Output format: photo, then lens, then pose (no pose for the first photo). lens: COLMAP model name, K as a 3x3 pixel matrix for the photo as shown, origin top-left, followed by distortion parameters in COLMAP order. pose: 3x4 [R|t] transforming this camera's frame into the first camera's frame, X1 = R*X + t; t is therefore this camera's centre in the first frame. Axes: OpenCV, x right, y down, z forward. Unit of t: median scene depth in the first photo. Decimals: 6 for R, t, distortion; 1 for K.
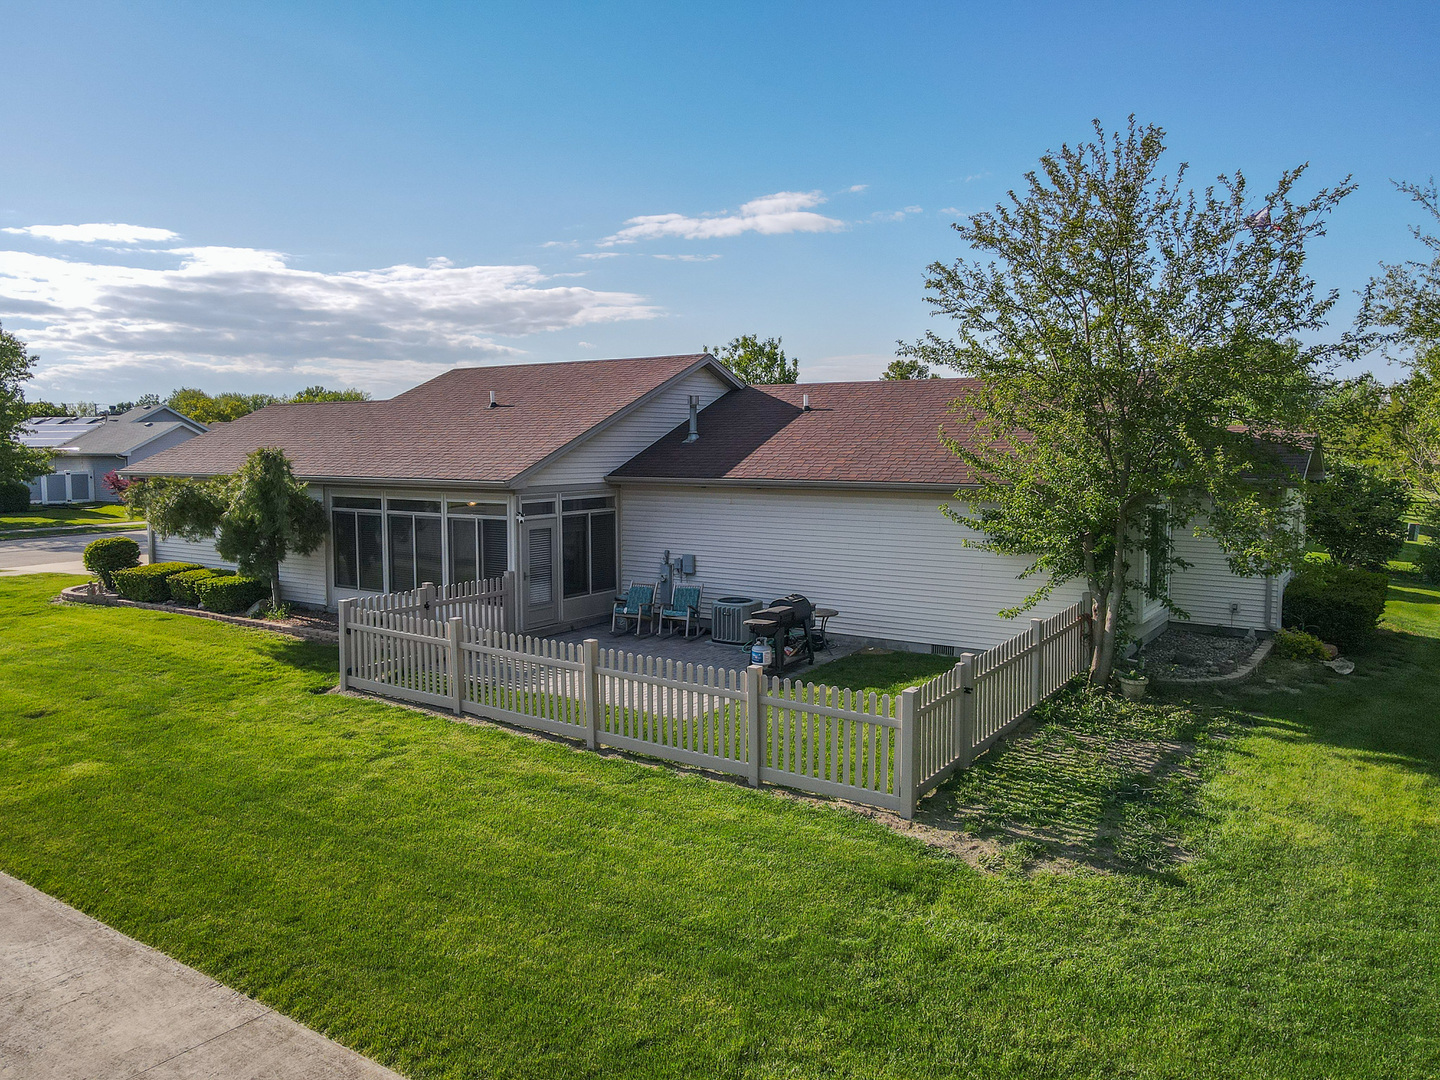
lens RADIAL K [[1042.9, 0, 720.0], [0, 1042.9, 540.0], [0, 0, 1]] dist [0.006569, 0.006984]
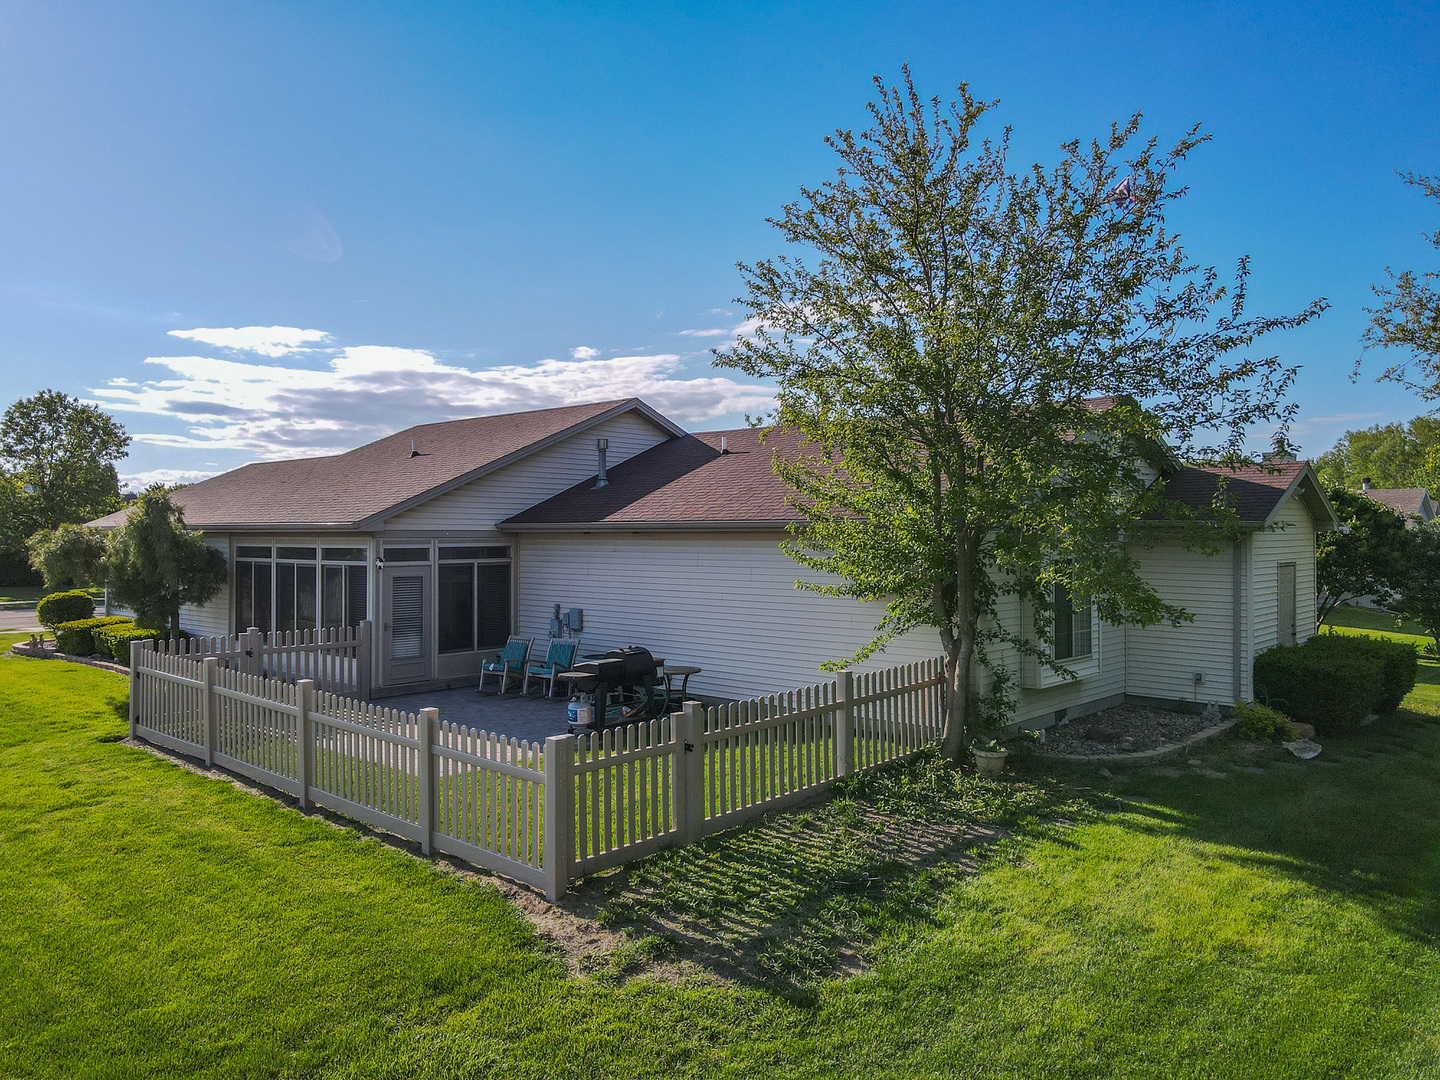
lens RADIAL K [[1049.9, 0, 720.0], [0, 1049.9, 540.0], [0, 0, 1]] dist [0.007435, 0.008313]
pose [[0.989858, 0.002501, -0.142036, 0.316175], [-0.015109, 0.996027, -0.087756, 0.046659], [0.141252, 0.089013, 0.985964, 0.156237]]
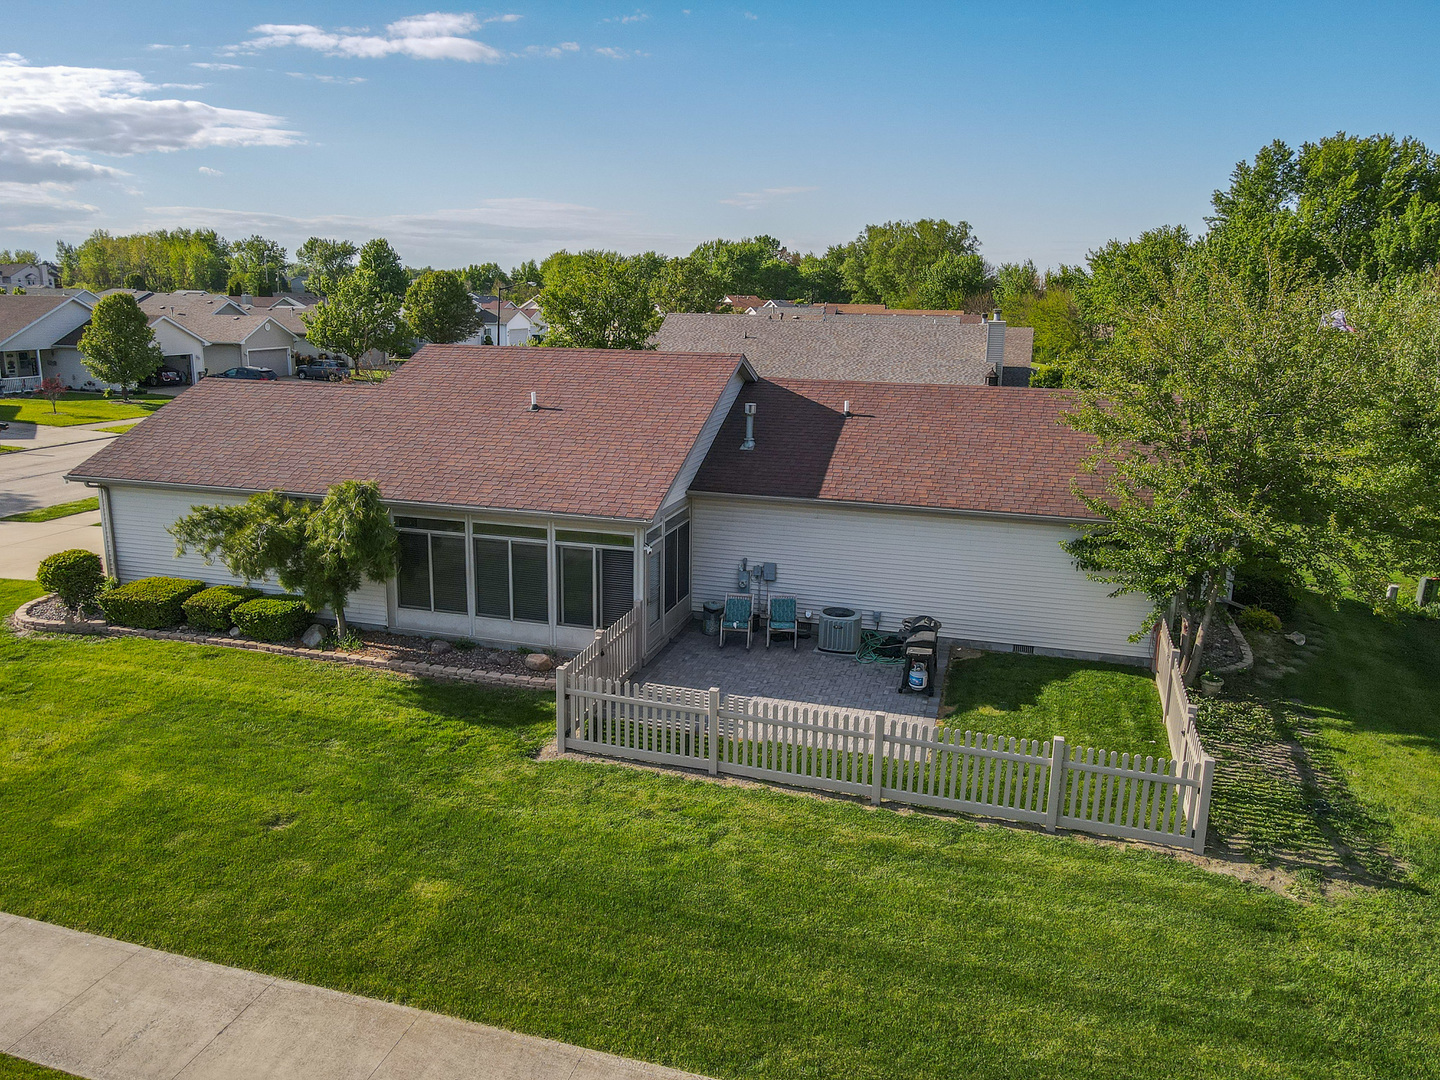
lens RADIAL K [[1022.7, 0, 720.0], [0, 1022.7, 540.0], [0, 0, 1]] dist [-0.022147, 0.064322]
pose [[0.950519, -0.053809, 0.305972, -0.565176], [0.008991, 0.989238, 0.146042, -0.230841], [-0.310537, -0.136064, 0.940773, 0.038274]]
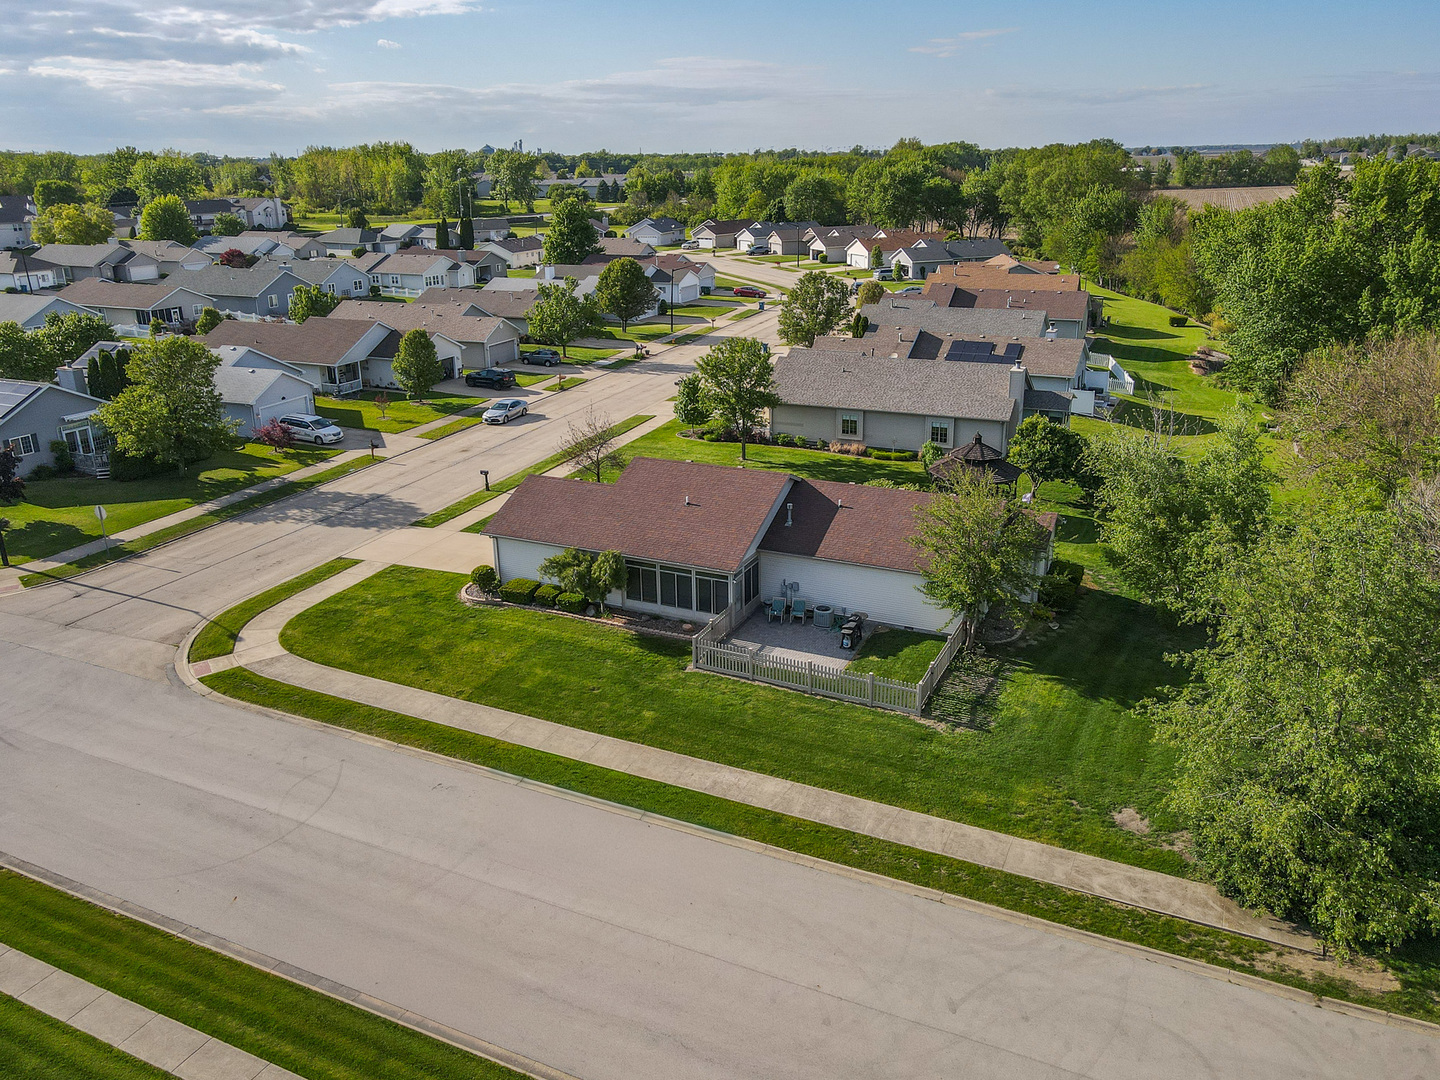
lens RADIAL K [[1072.9, 0, 720.0], [0, 1072.9, 540.0], [0, 0, 1]] dist [-0.022320, 0.001425]
pose [[0.988845, -0.063415, 0.134777, -0.713372], [0.027886, 0.967661, 0.250708, -0.943212], [-0.146317, -0.244153, 0.958635, -1.701363]]
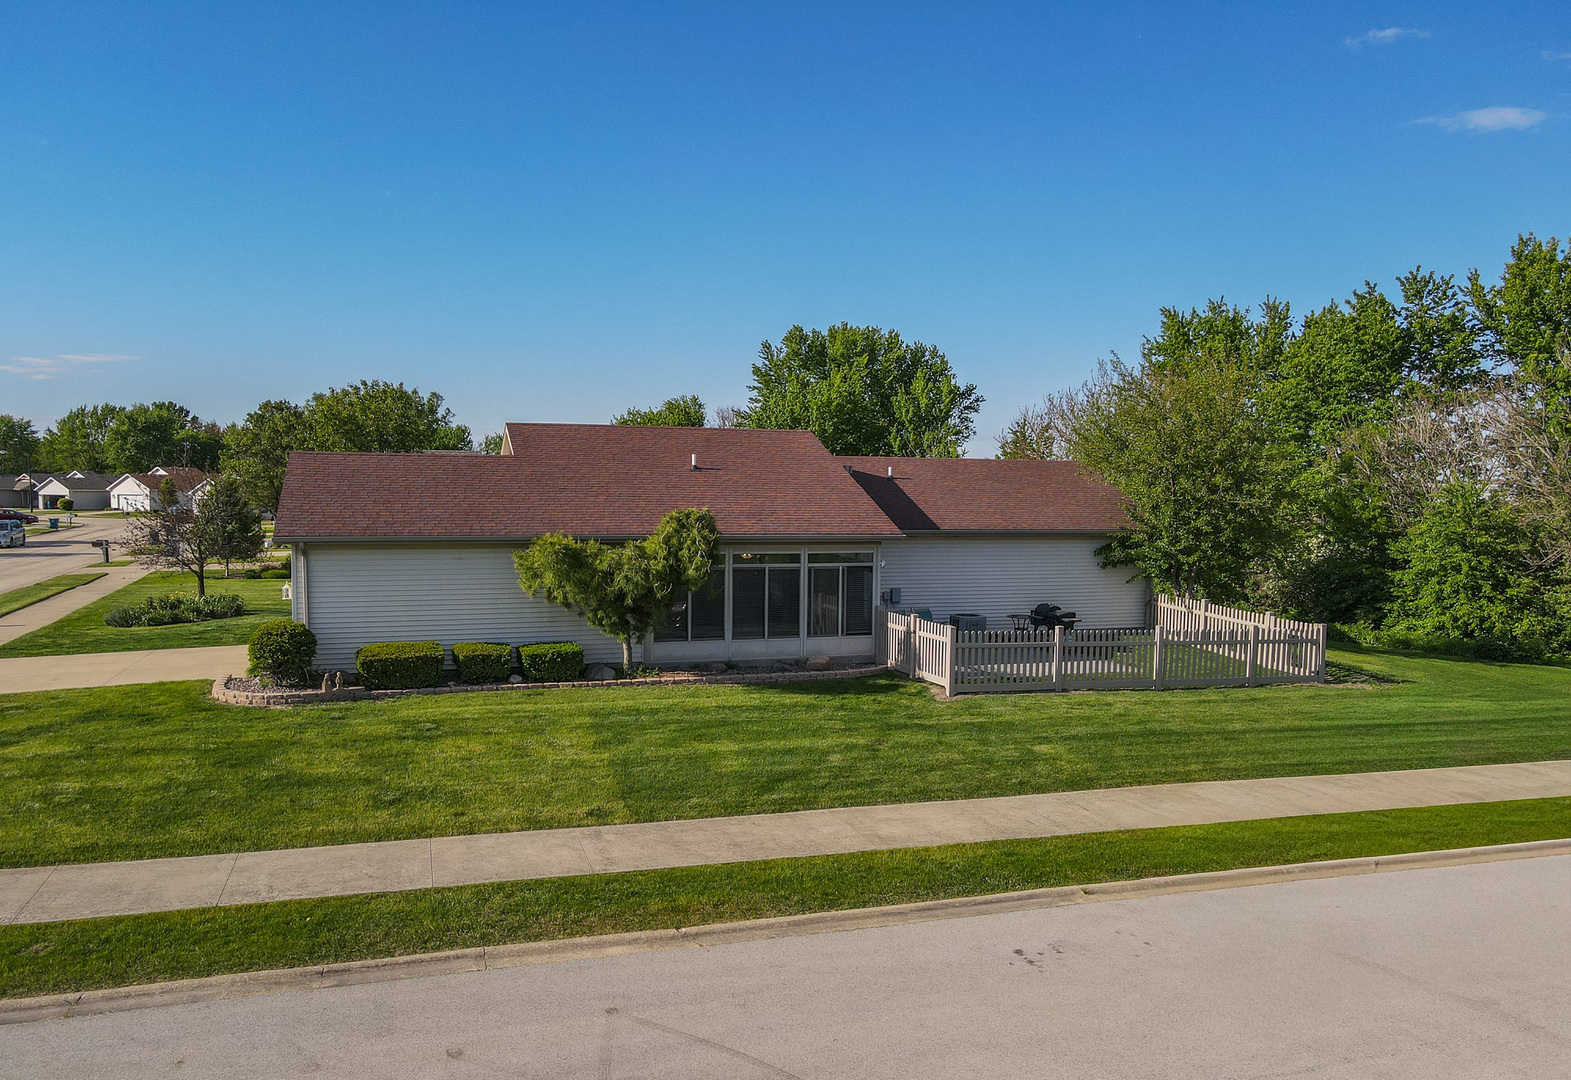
lens RADIAL K [[1154.9, 0, 785.5], [0, 1154.9, 540.0], [0, 0, 1]] dist [-0.001402, 0.000135]
pose [[0.601613, -0.024257, 0.798420, -1.809340], [0.065350, 0.997683, -0.018931, -0.039698], [-0.796110, 0.063566, 0.601804, 0.319409]]
